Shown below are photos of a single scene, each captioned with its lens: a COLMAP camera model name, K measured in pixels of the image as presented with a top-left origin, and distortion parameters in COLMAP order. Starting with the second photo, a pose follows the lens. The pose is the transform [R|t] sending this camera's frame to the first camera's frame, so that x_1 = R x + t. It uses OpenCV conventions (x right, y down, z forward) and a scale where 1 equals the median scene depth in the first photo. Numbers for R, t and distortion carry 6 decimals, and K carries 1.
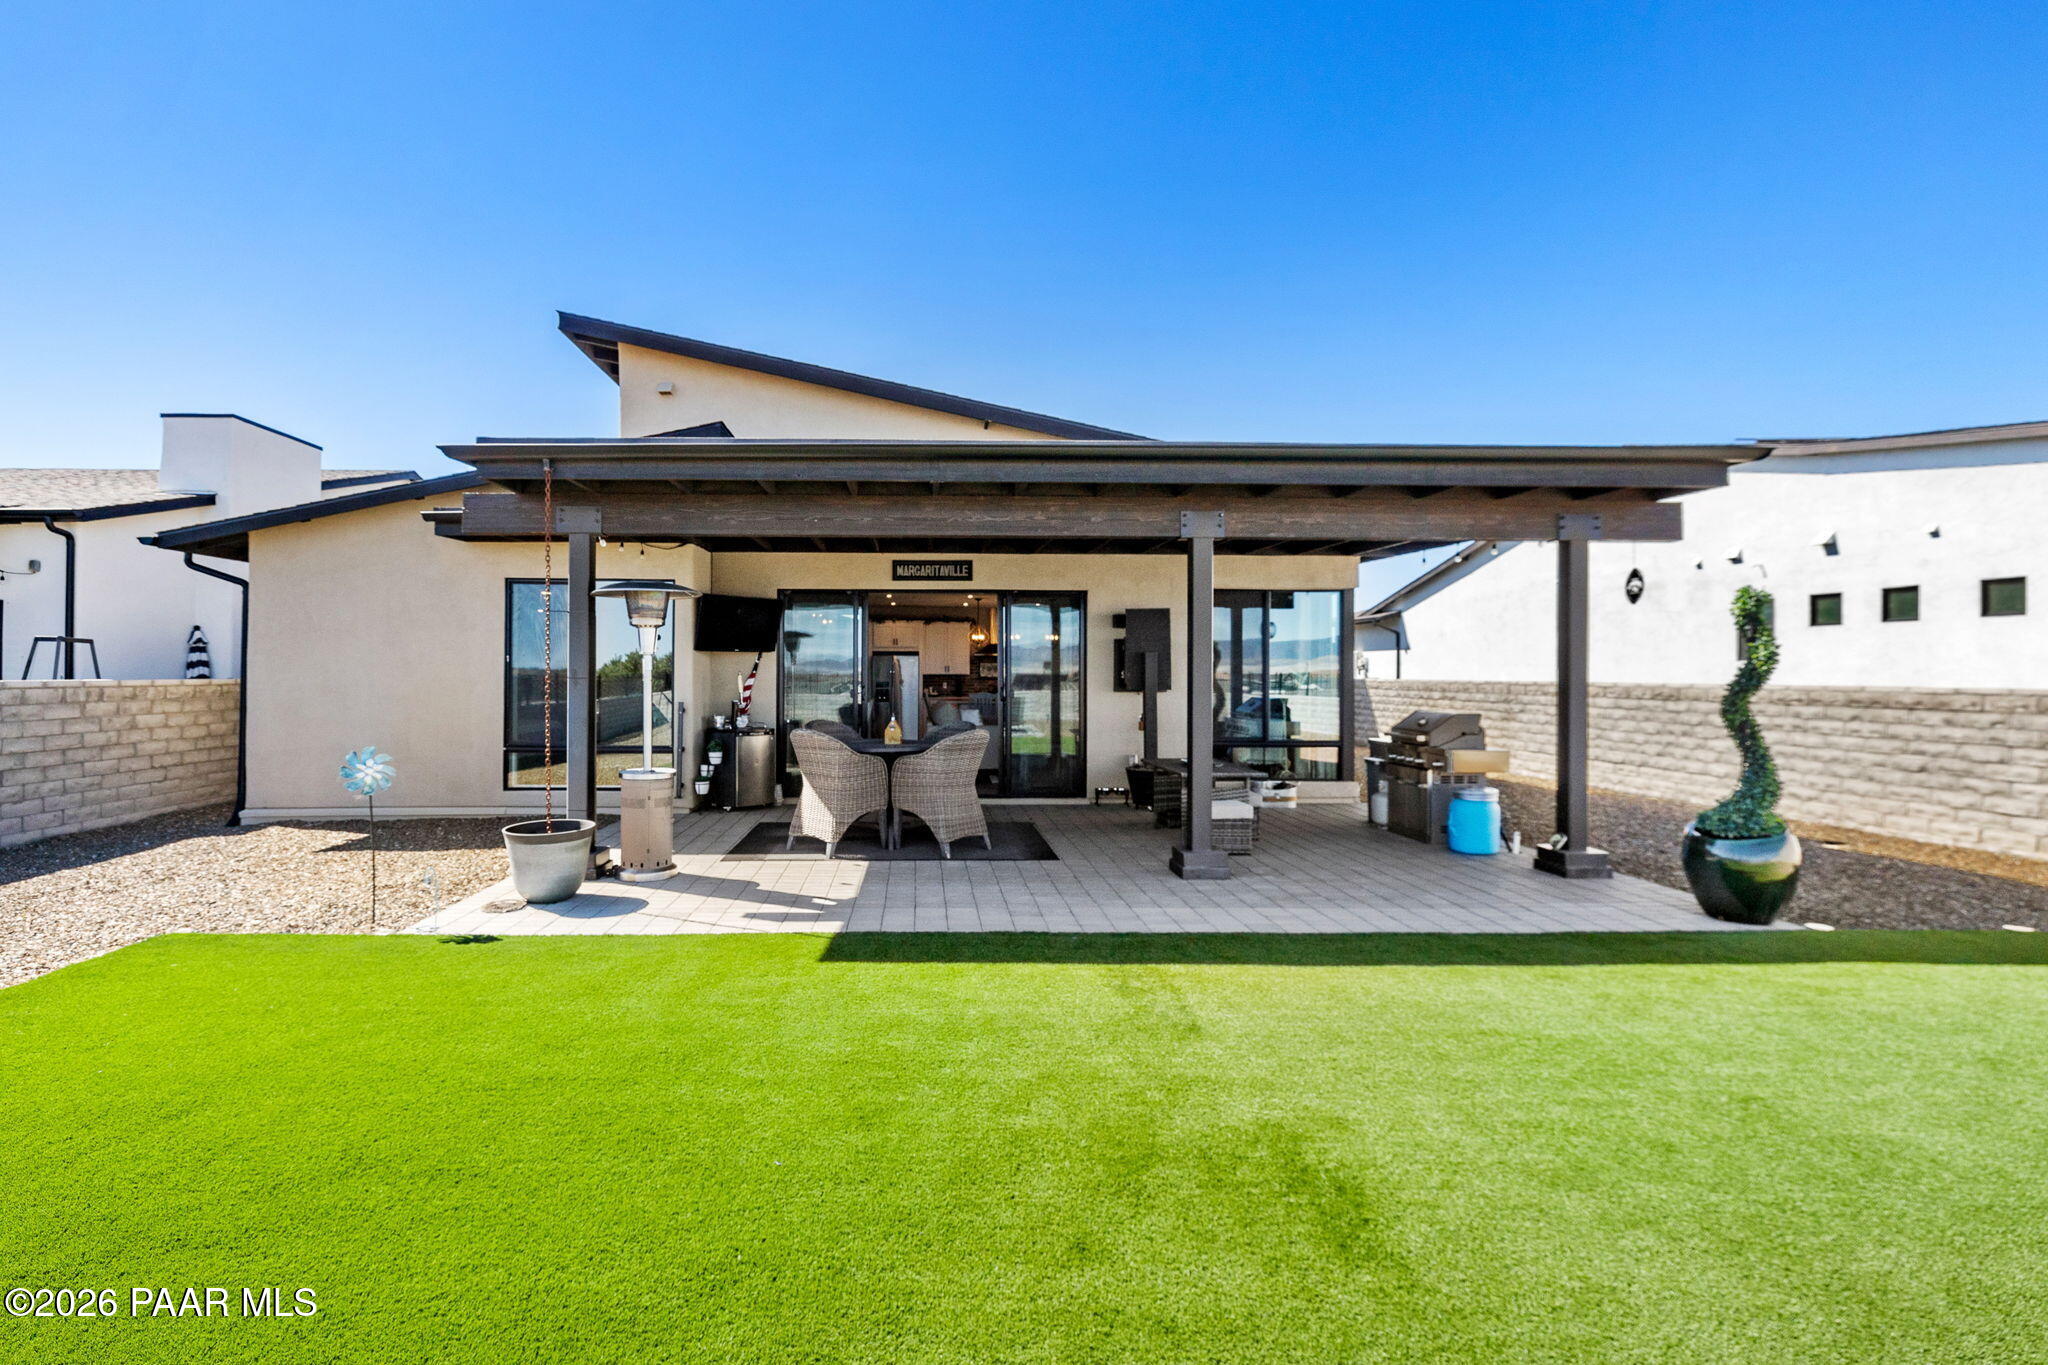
lens RADIAL K [[874.6, 0, 932.1], [0, 874.6, 675.4], [0, 0, 1]] dist [-0.003036, -0.000590]
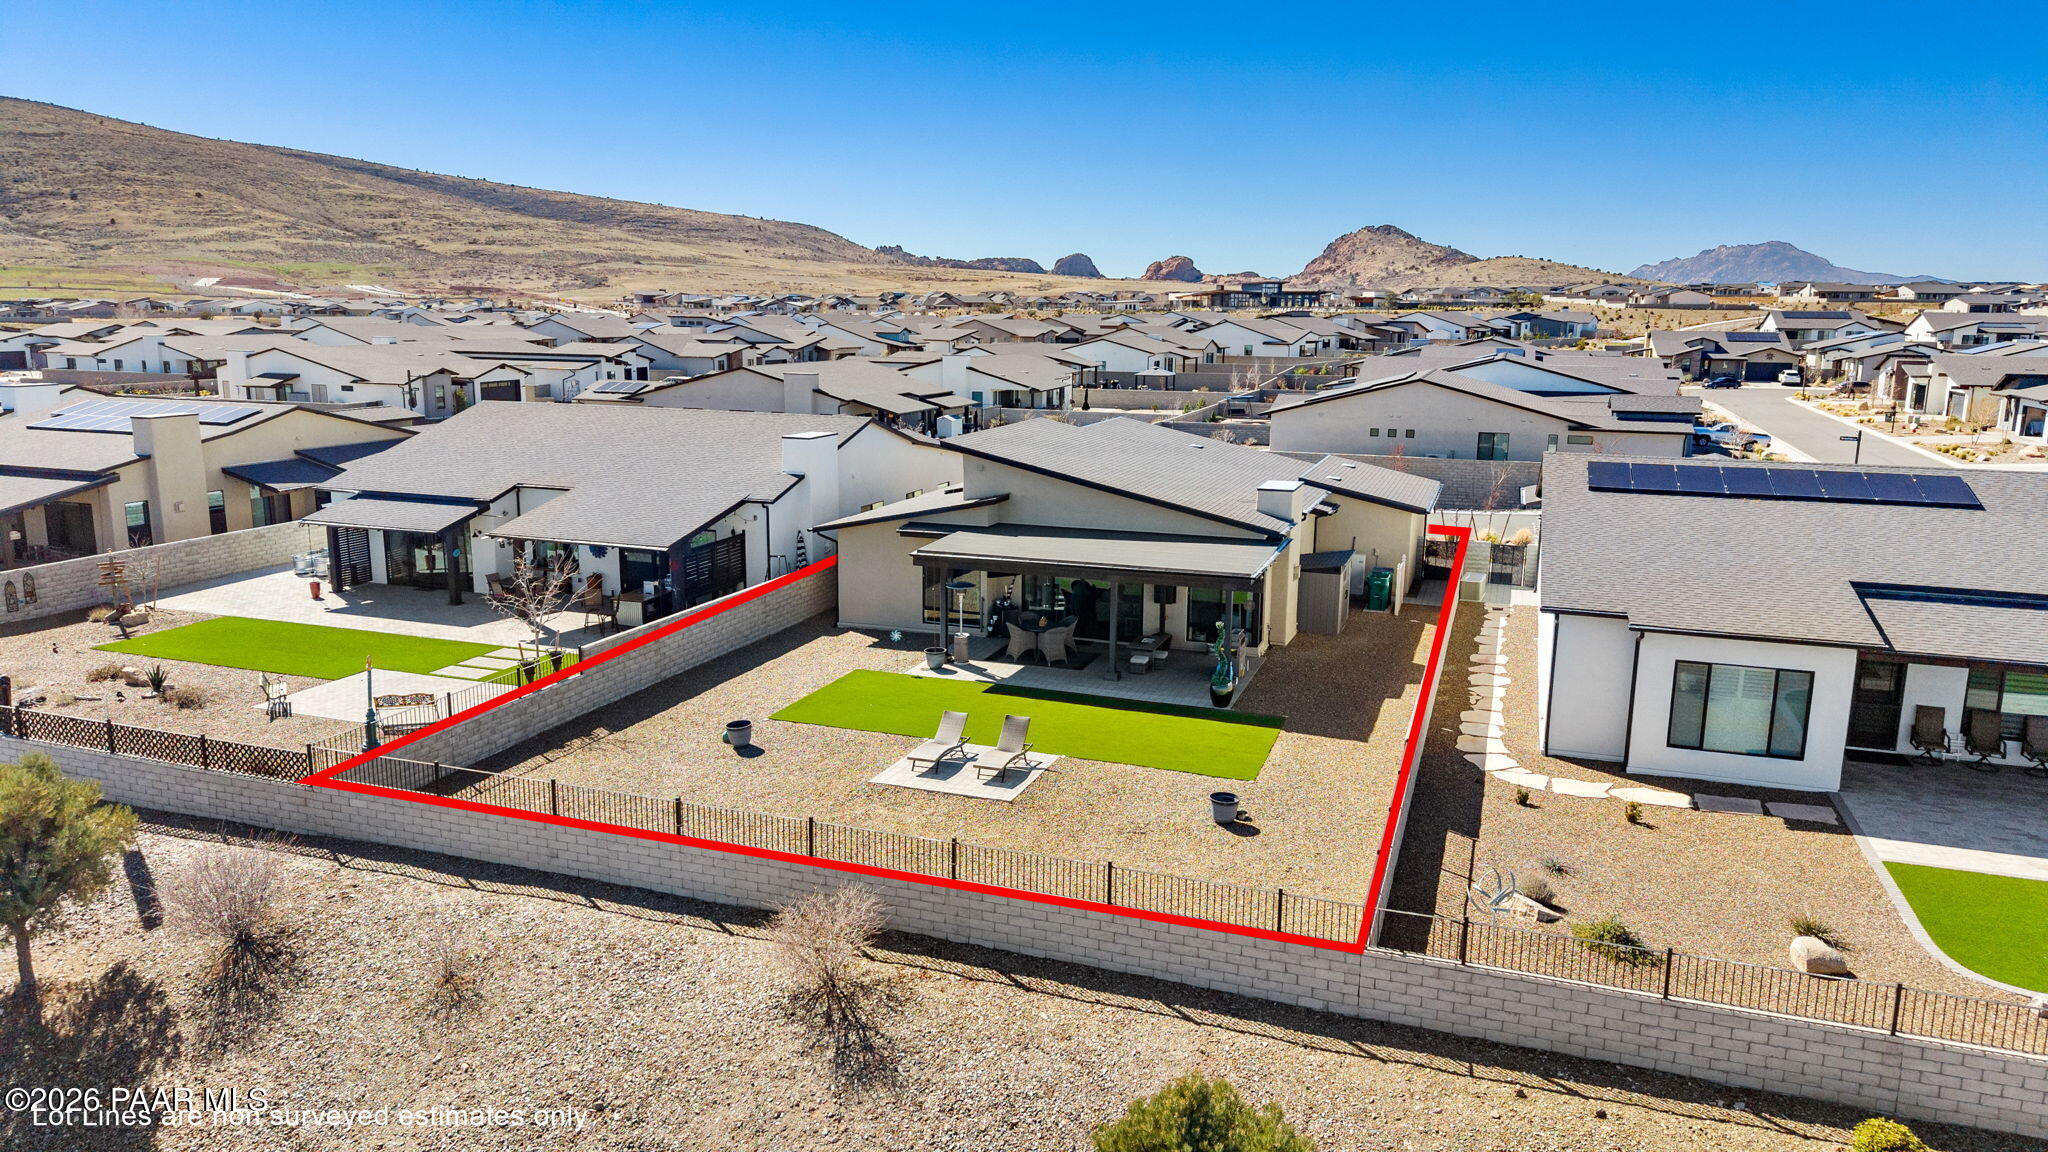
lens RADIAL K [[1365.6, 0, 1024.0], [0, 1365.6, 576.0], [0, 0, 1]] dist [0.083406, -0.131827]
pose [[0.935496, 0.076583, -0.344938, 1.712585], [-0.008251, 0.980698, 0.195356, -1.146463], [0.353240, -0.179909, 0.918071, -3.743882]]
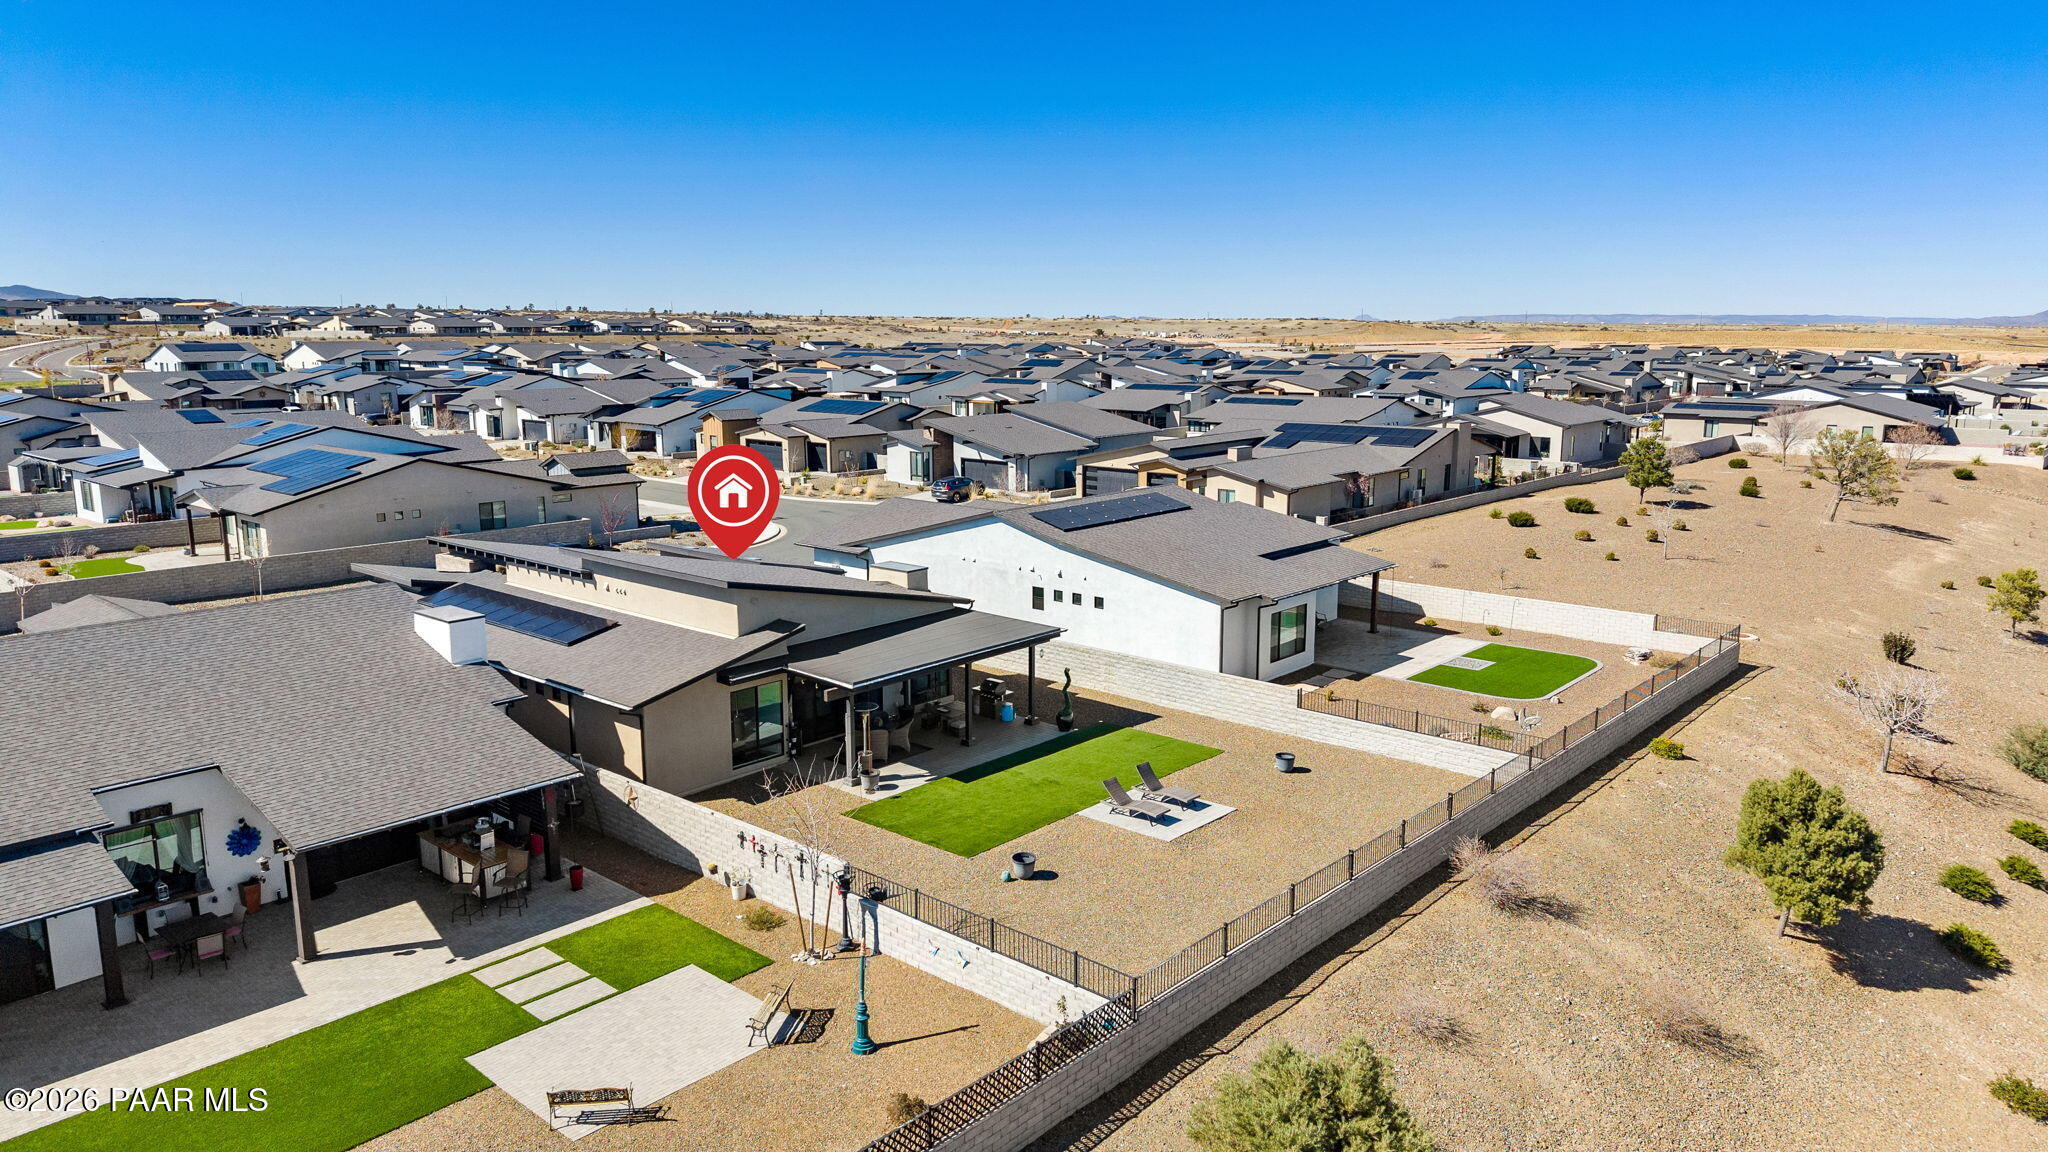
lens RADIAL K [[1365.6, 0, 1024.0], [0, 1365.6, 576.0], [0, 0, 1]] dist [0.083406, -0.131827]
pose [[0.669048, -0.137525, 0.730384, -3.885197], [0.000896, 0.982880, 0.184246, -1.636439], [-0.743218, -0.122615, 0.657717, -3.110663]]
